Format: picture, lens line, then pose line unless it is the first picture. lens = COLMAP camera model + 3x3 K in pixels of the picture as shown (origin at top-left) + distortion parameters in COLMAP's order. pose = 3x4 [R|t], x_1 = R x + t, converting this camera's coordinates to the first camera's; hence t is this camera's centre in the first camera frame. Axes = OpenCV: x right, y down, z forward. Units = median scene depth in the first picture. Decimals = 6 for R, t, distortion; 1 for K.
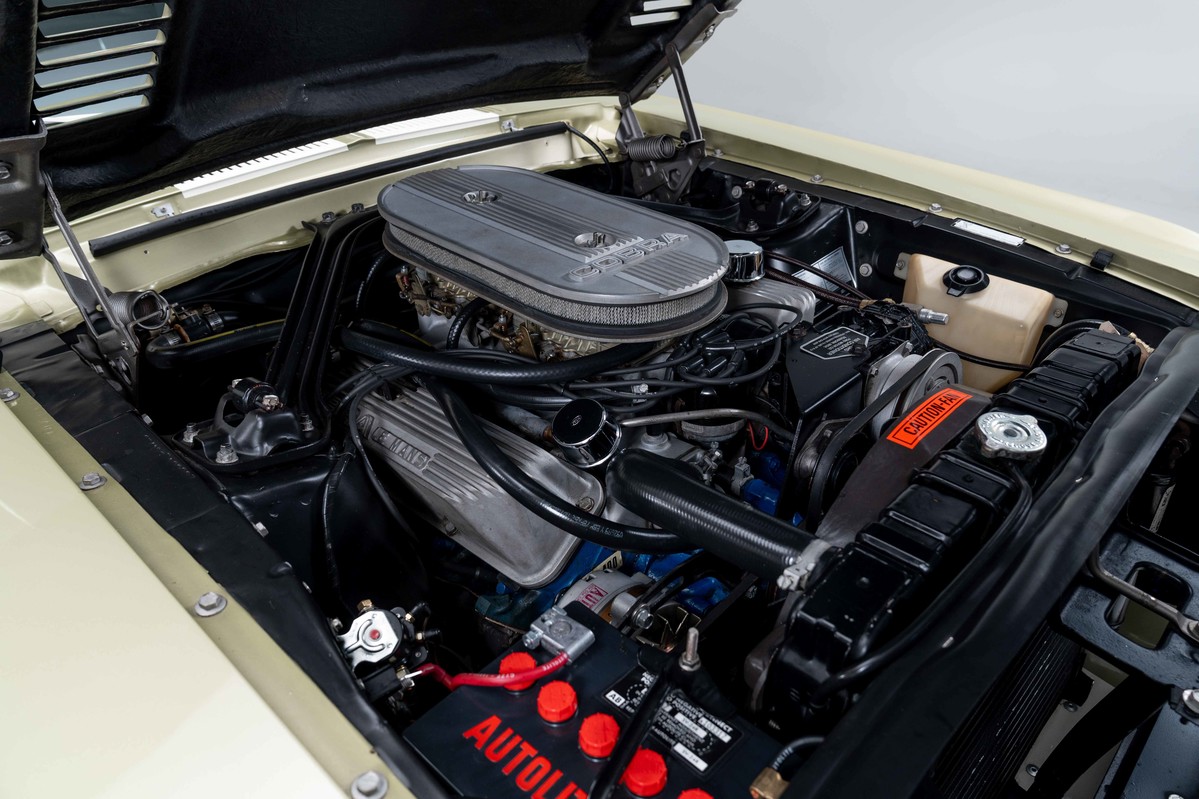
lens RADIAL K [[854.4, 0, 618.3], [0, 854.4, 378.4], [0, 0, 1]] dist [-0.032631, 0.006848]
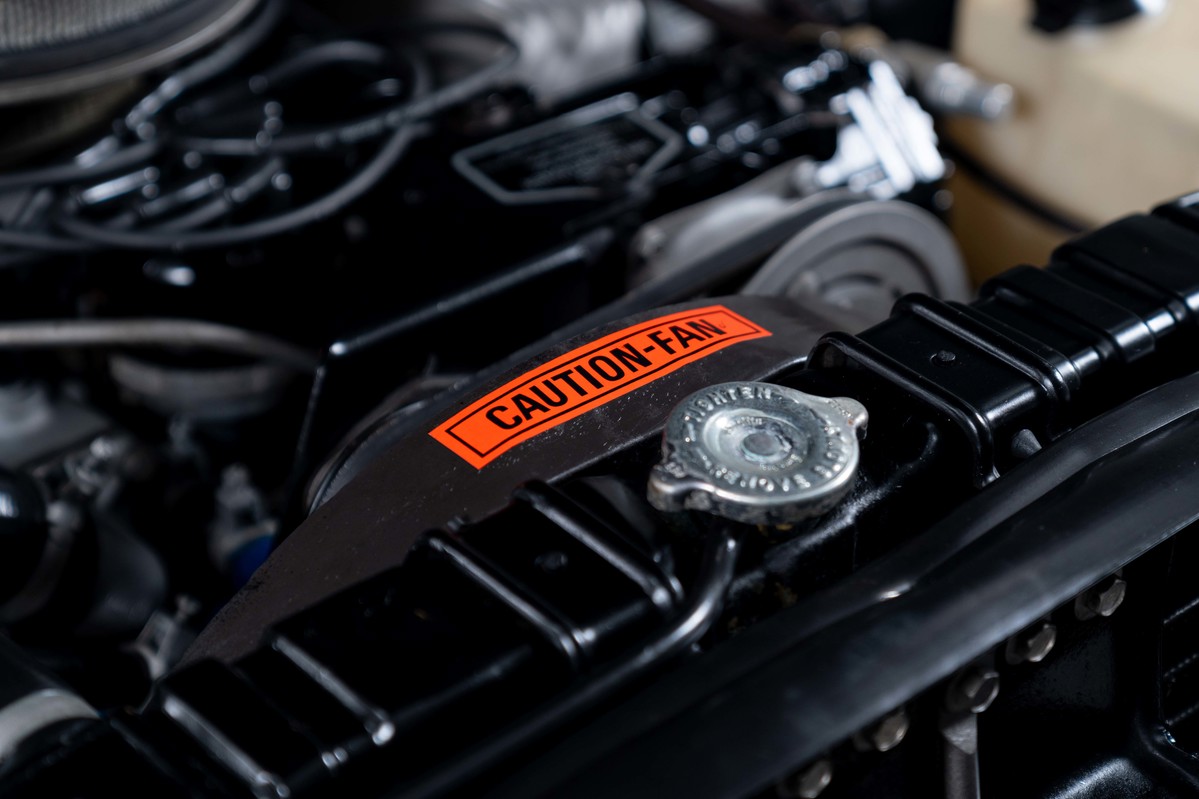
lens RADIAL K [[2687.0, 0, 599.5], [0, 2687.0, 399.5], [0, 0, 1]] dist [0.028063, 0.089336]
pose [[0.995804, 0.073516, -0.054504, 0.360055], [-0.070022, 0.995525, 0.063452, -0.013992], [0.058925, -0.059369, 0.996495, -0.063615]]
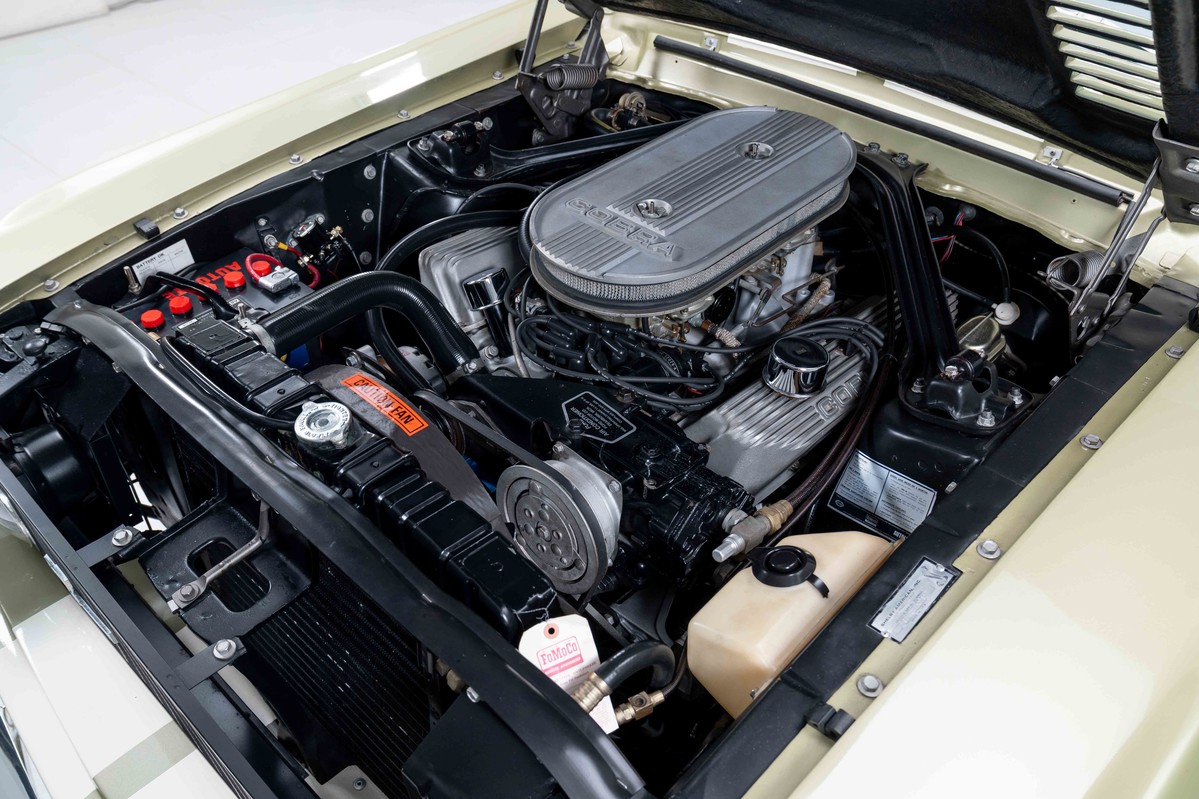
lens RADIAL K [[1022.2, 0, 583.9], [0, 1022.2, 406.5], [0, 0, 1]] dist [-0.002697, 0.000819]
pose [[-0.013236, 0.646124, -0.763118, 1.207950], [-0.506534, 0.653680, 0.562250, -0.736390], [0.862118, 0.393988, 0.318632, 0.673569]]
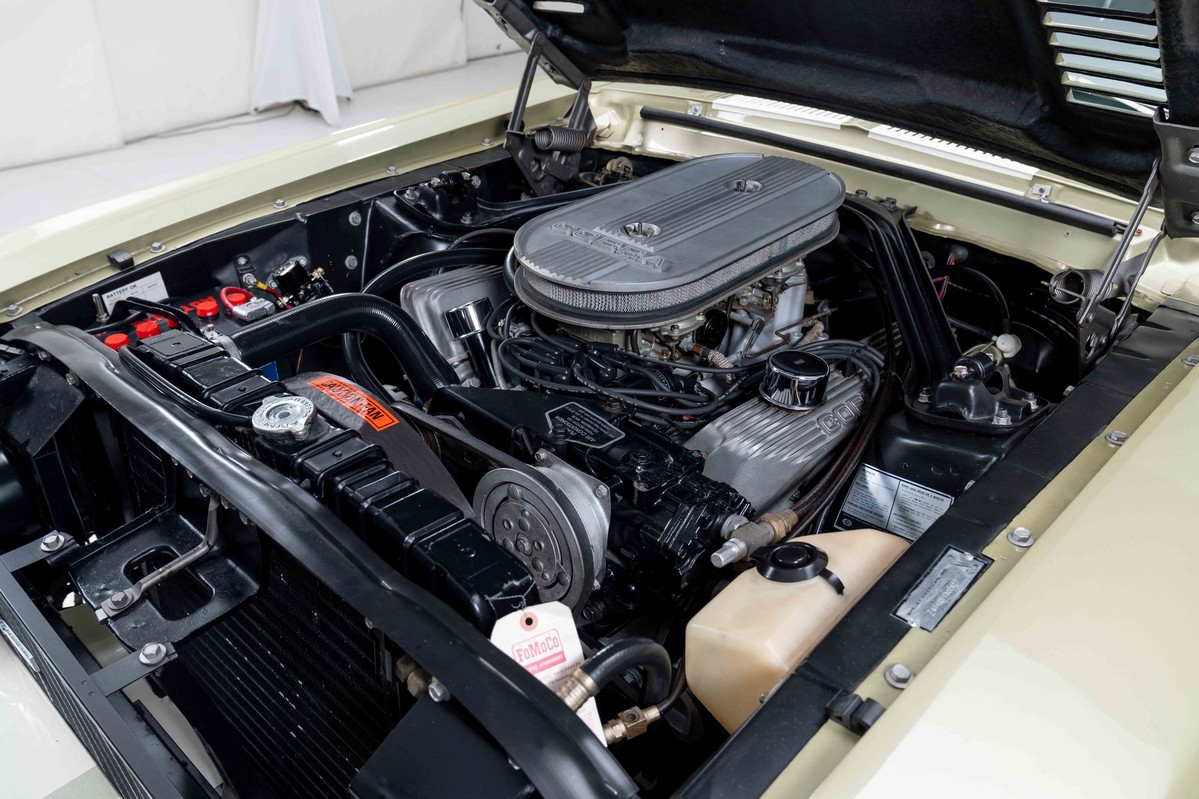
lens RADIAL K [[991.6, 0, 585.9], [0, 991.6, 388.7], [0, 0, 1]] dist [-0.007359, 0.004206]
pose [[-0.004382, 0.509184, -0.860647, 1.210144], [-0.512357, 0.737961, 0.439208, -0.562403], [0.858761, 0.442883, 0.257651, 0.783607]]
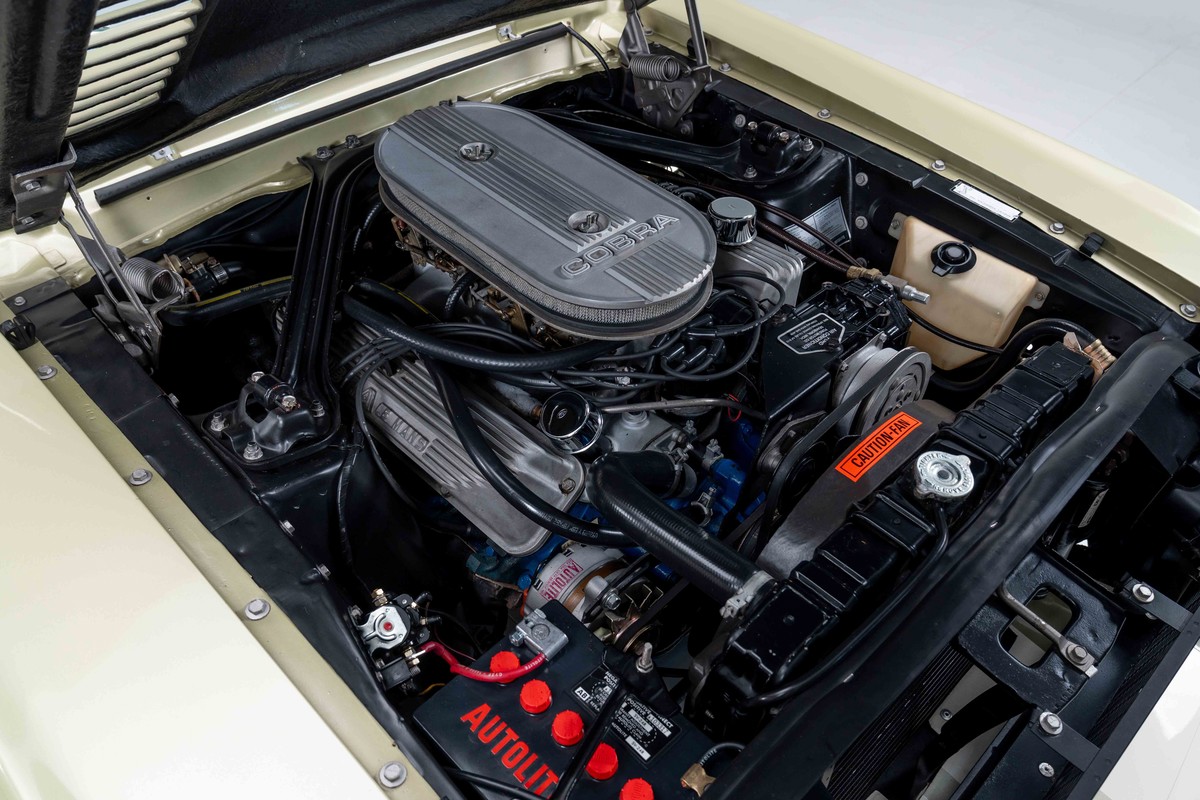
lens RADIAL K [[938.7, 0, 599.2], [0, 938.7, 380.1], [0, 0, 1]] dist [-0.027399, -0.003998]
pose [[0.998603, 0.052235, -0.007962, 0.005358], [-0.049246, 0.974701, 0.218021, -0.243564], [0.019149, -0.217325, 0.975912, -0.157008]]
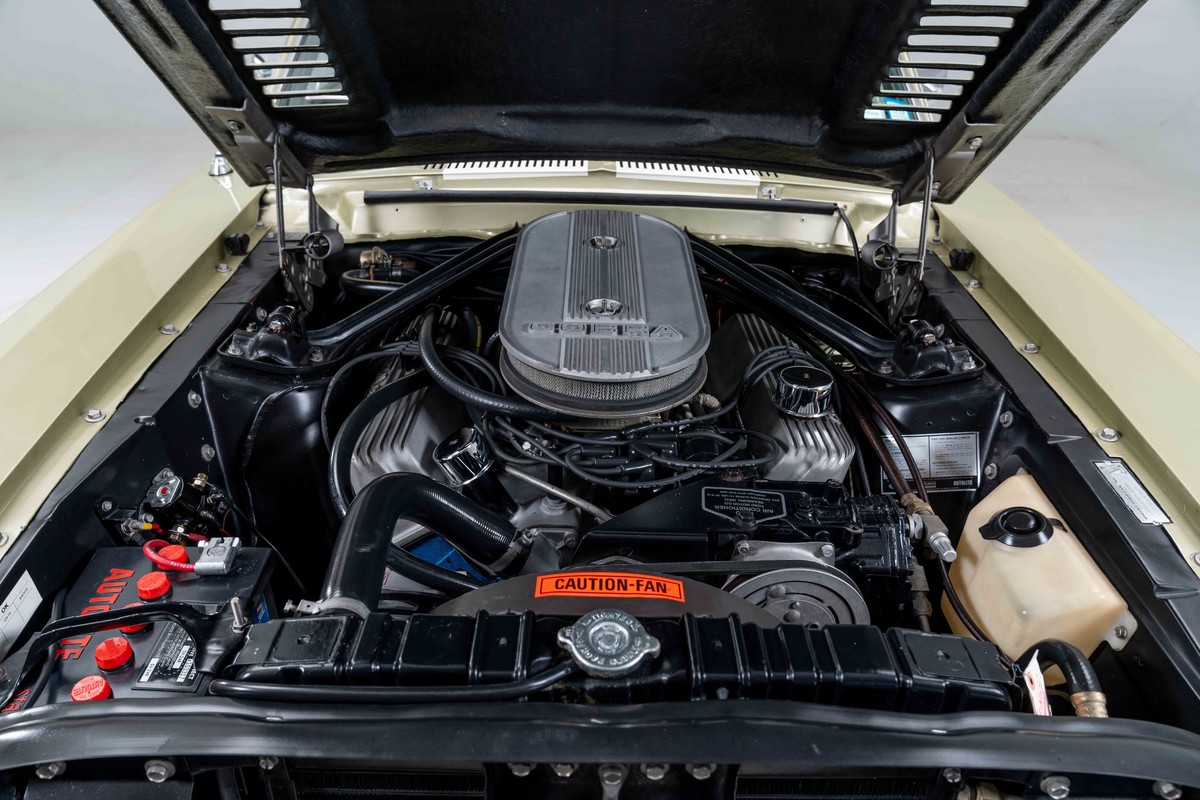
lens RADIAL K [[854.3, 0, 600.0], [0, 854.3, 400.0], [0, 0, 1]] dist [-0.019663, 0.004041]
pose [[0.689802, 0.388526, -0.610918, 0.707882], [-0.391708, 0.909923, 0.136398, -0.217428], [0.608883, 0.145214, 0.779855, 0.220146]]
